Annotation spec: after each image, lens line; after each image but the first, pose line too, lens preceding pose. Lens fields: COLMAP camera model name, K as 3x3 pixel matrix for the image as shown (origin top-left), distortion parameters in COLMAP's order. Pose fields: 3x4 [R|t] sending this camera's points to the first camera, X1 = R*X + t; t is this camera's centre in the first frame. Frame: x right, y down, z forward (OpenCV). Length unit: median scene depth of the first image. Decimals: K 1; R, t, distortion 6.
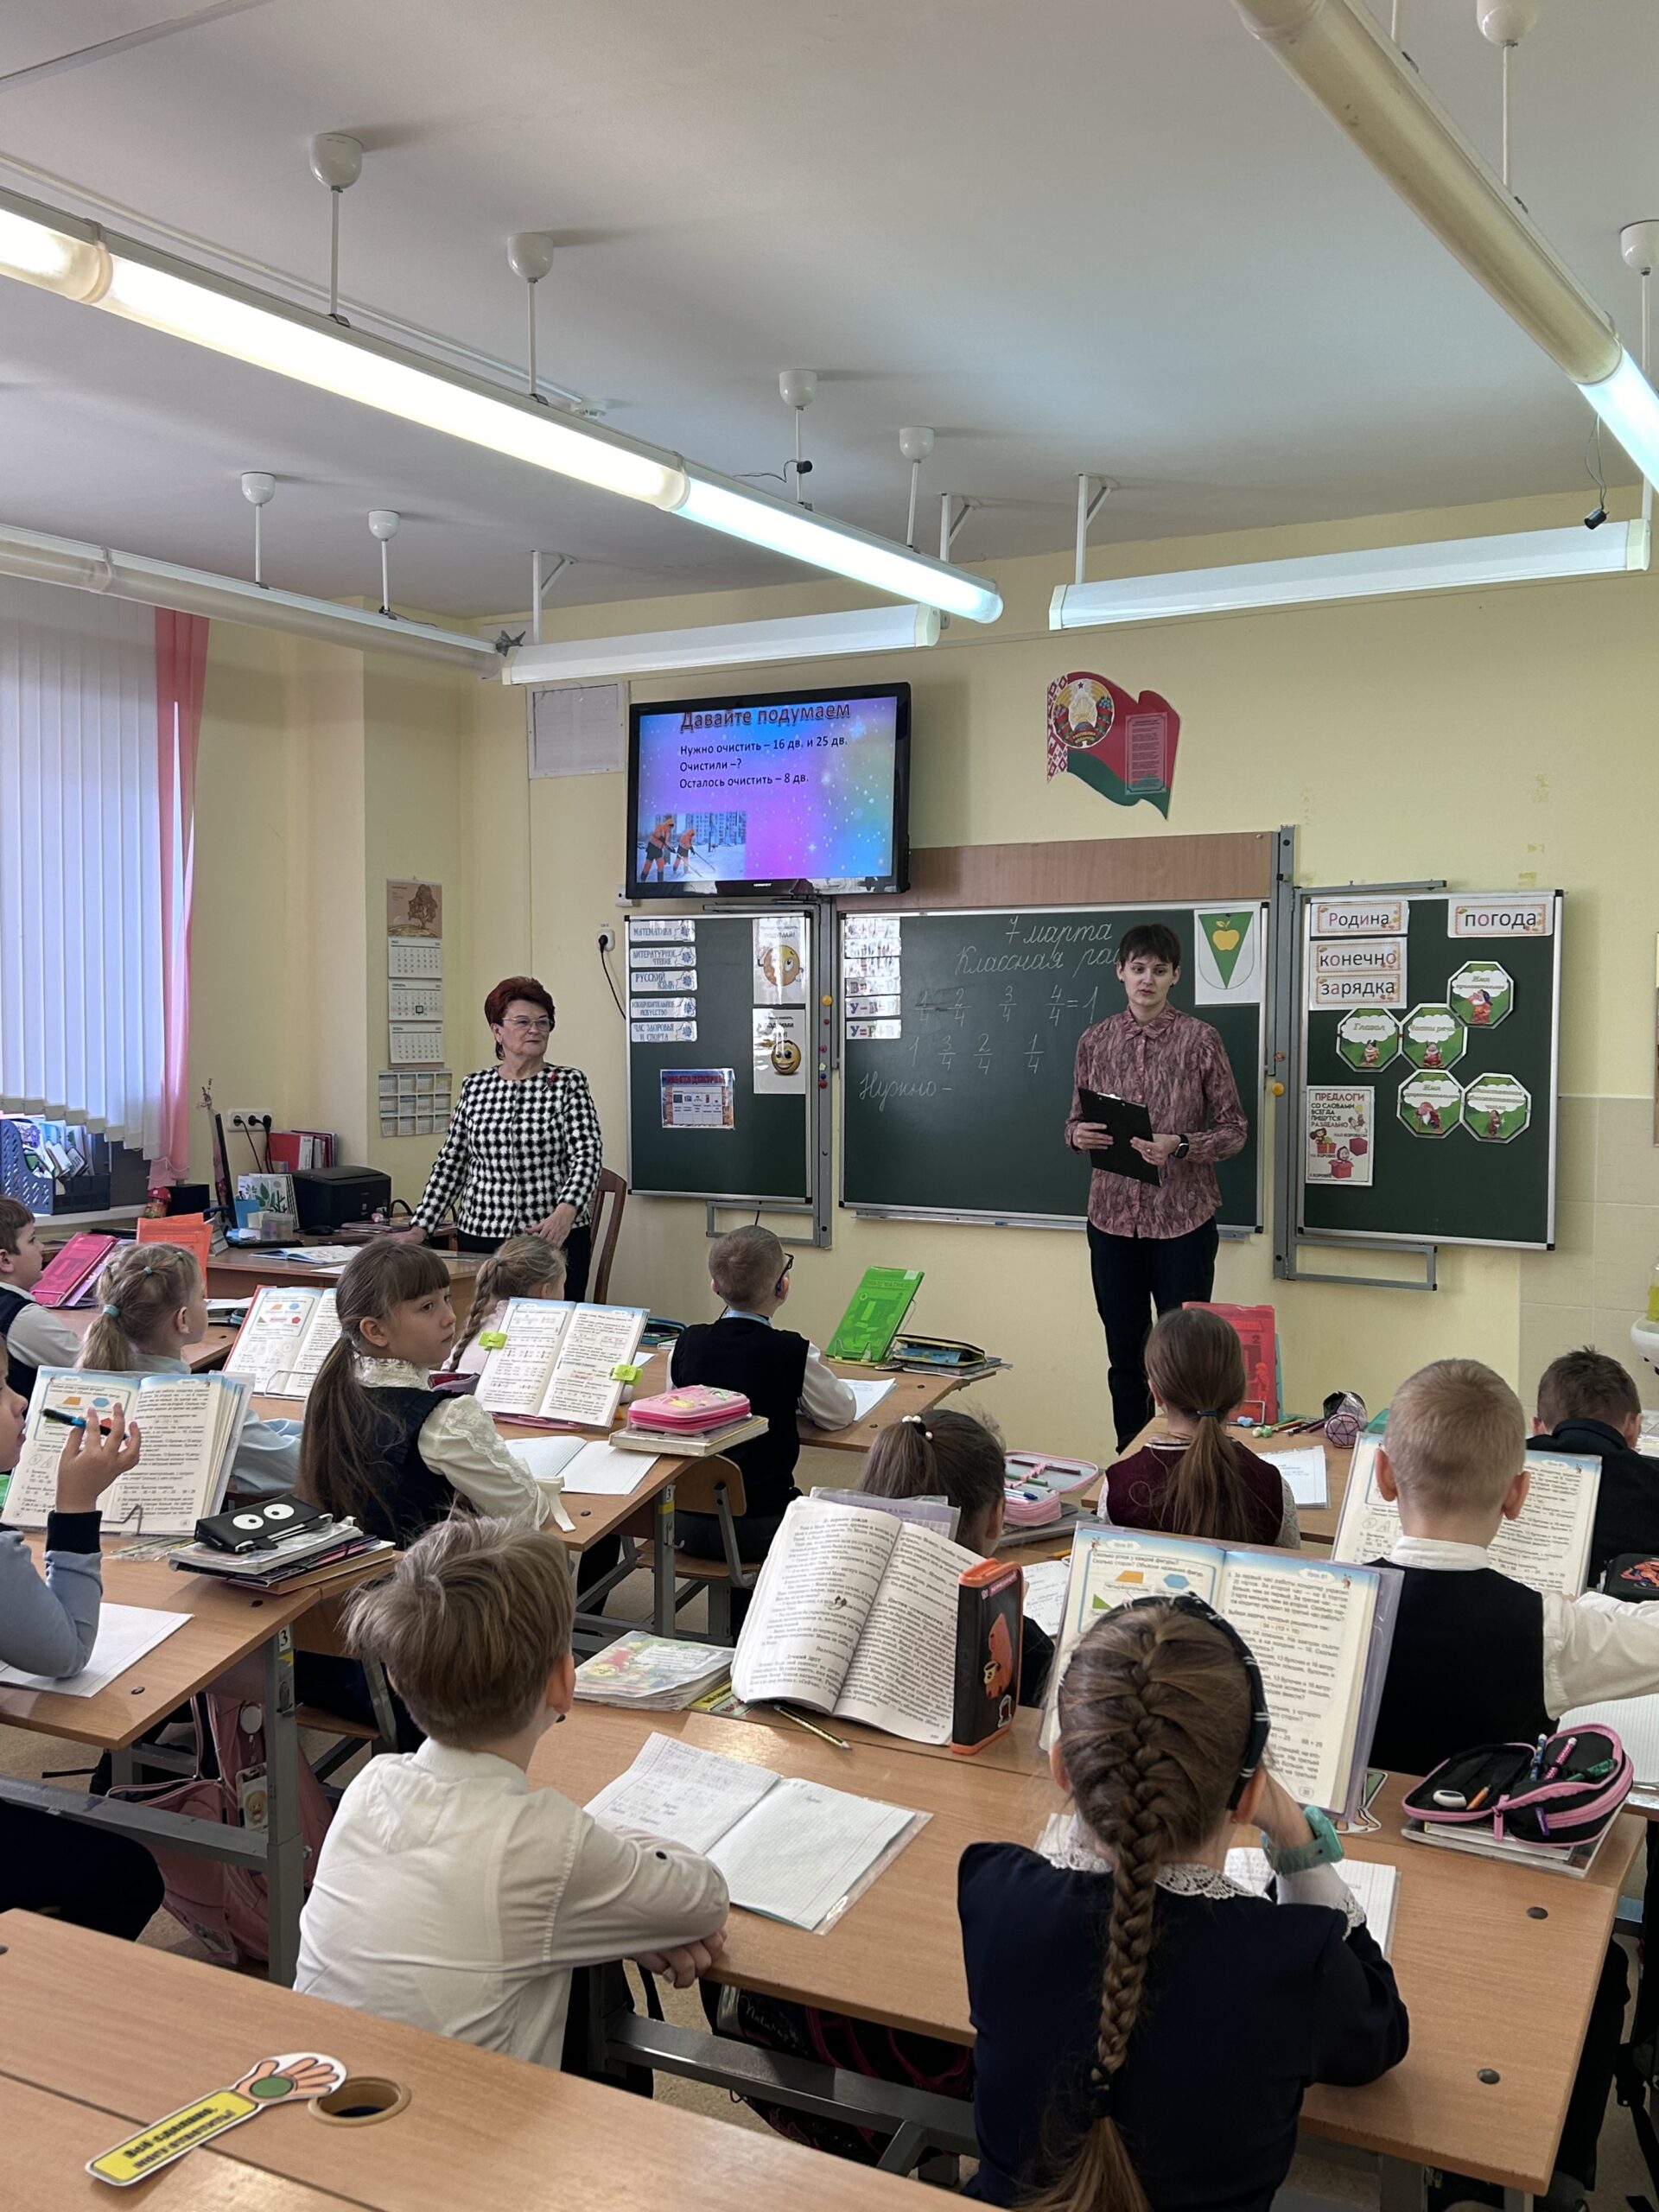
lens RADIAL K [[2244.9, 0, 829.5], [0, 2244.9, 1106.0], [0, 0, 1]] dist [0.256113, -1.152210]
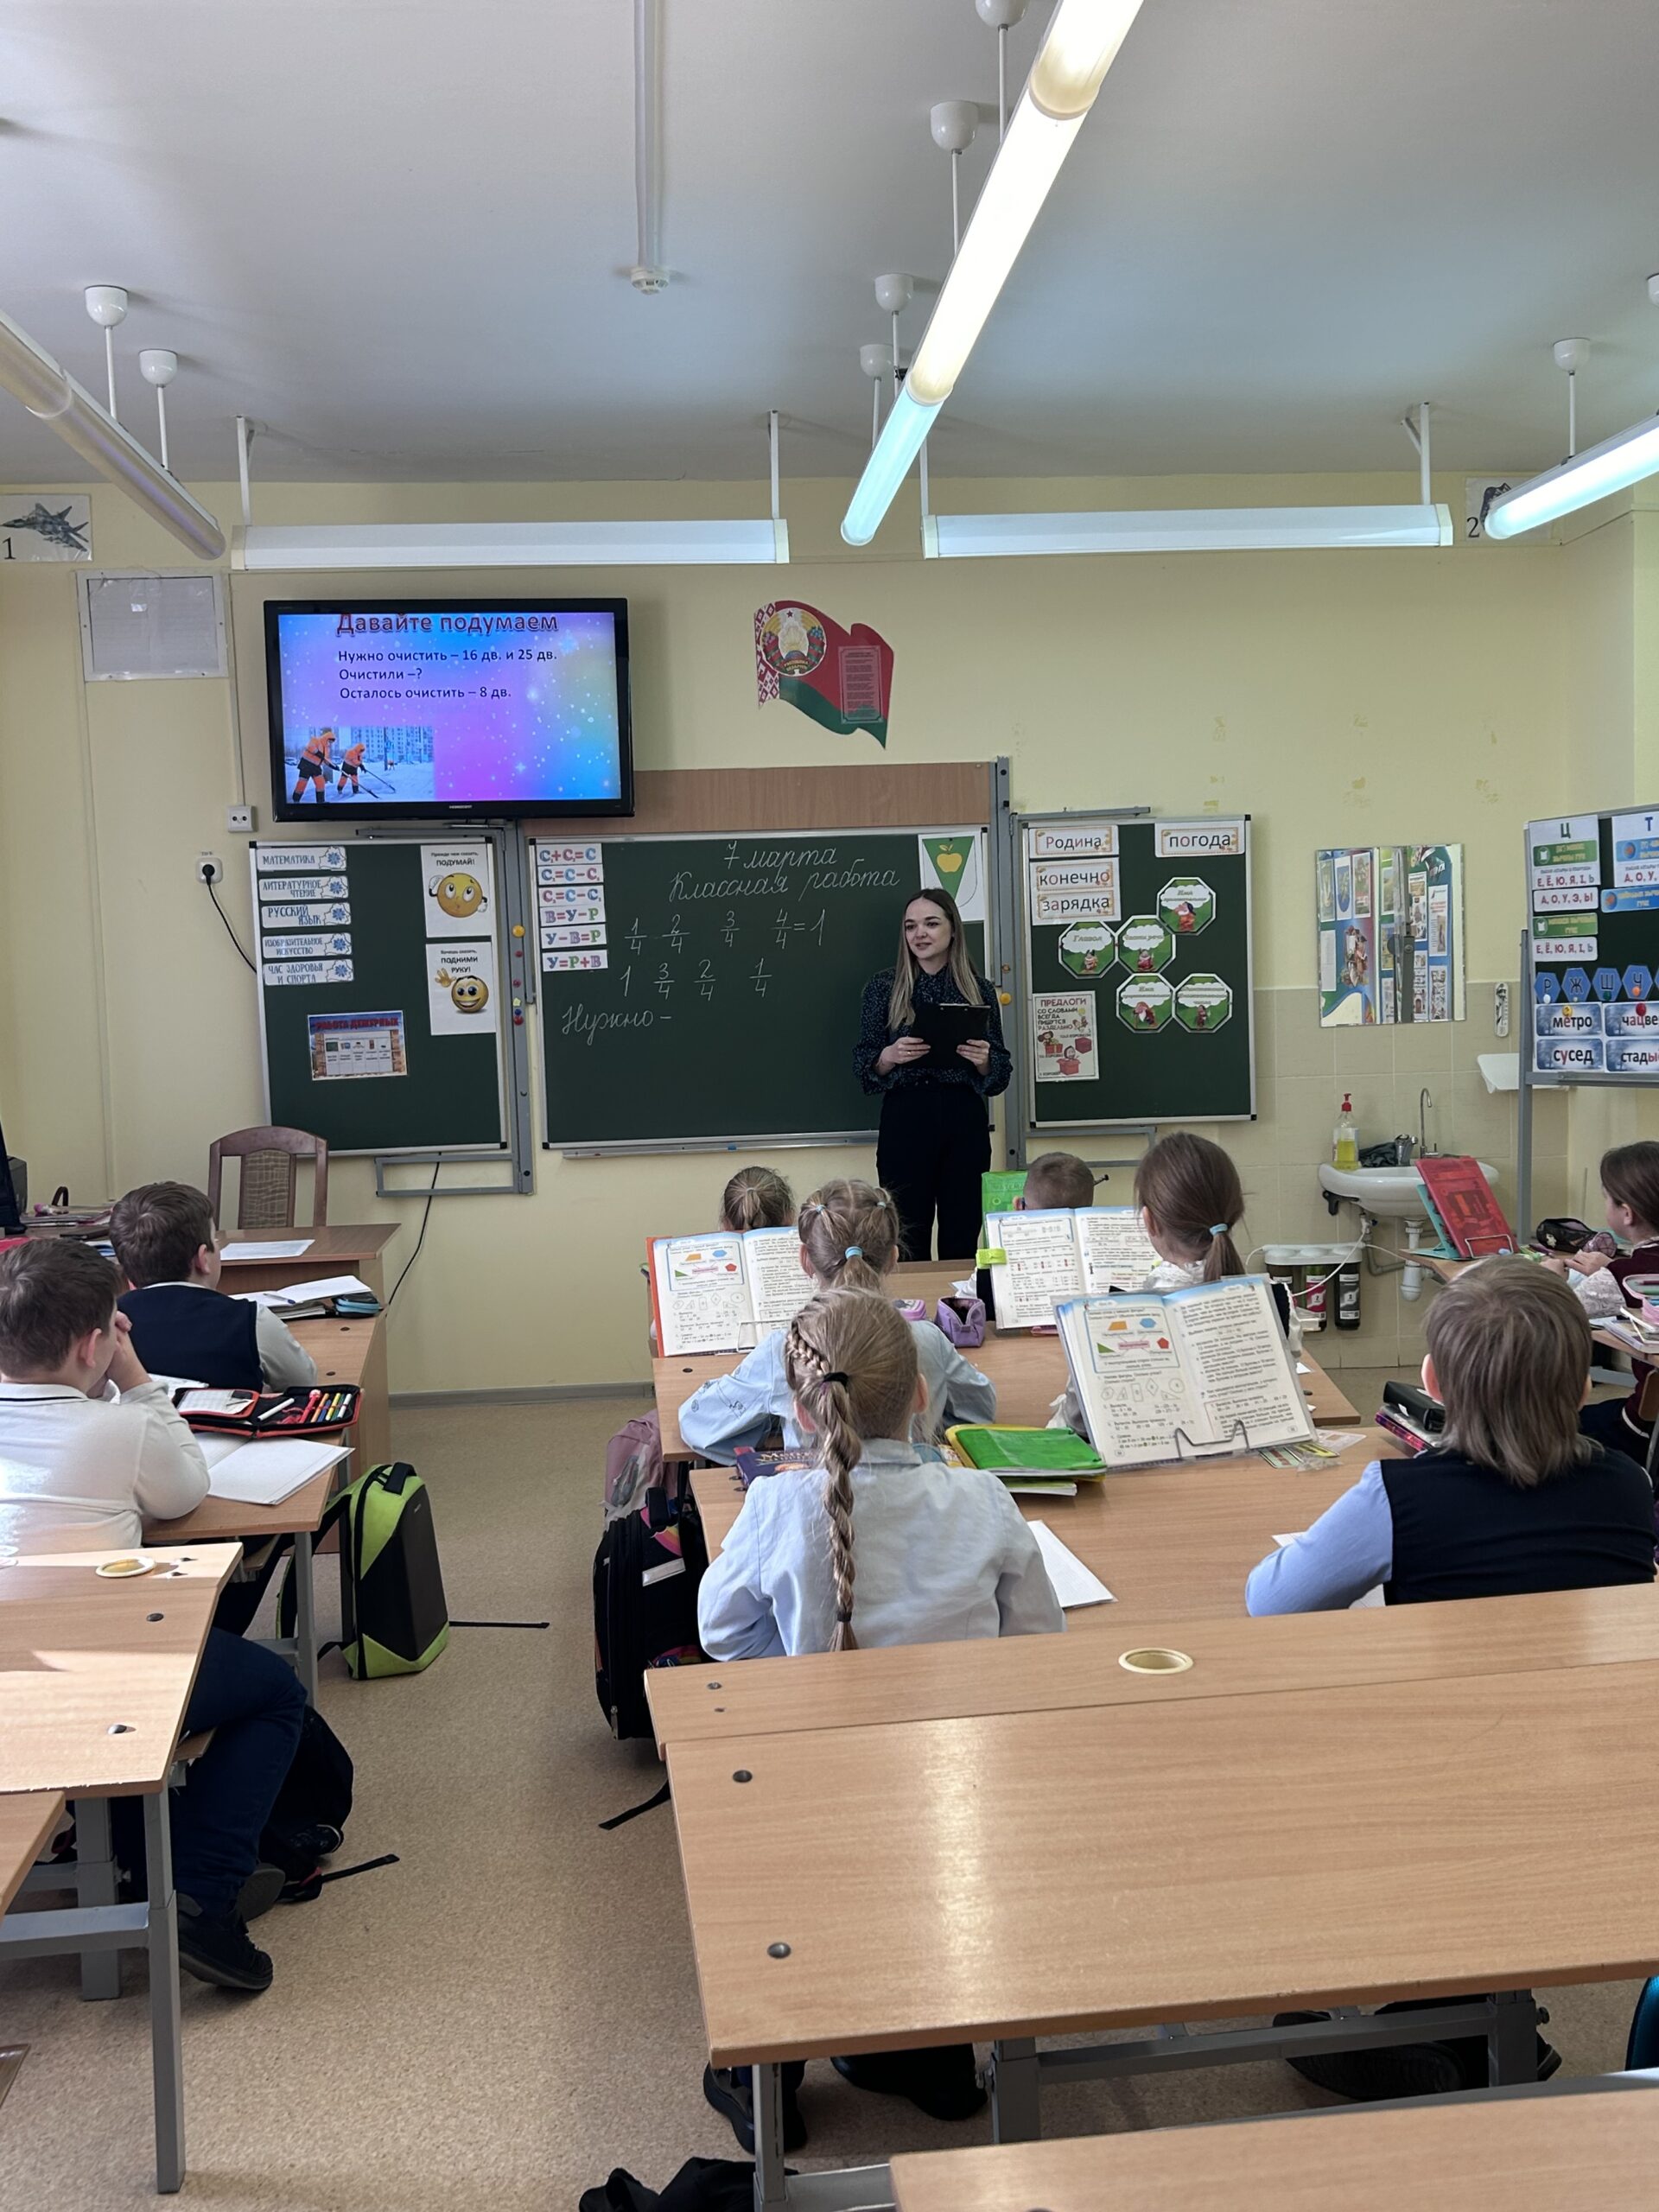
lens RADIAL K [[2244.9, 0, 829.5], [0, 2244.9, 1106.0], [0, 0, 1]] dist [0.256113, -1.152210]
pose [[0.785939, -0.070352, 0.614289, -0.524594], [0.061449, 0.997475, 0.035616, 0.000438], [-0.615243, 0.009755, 0.788277, 0.186821]]
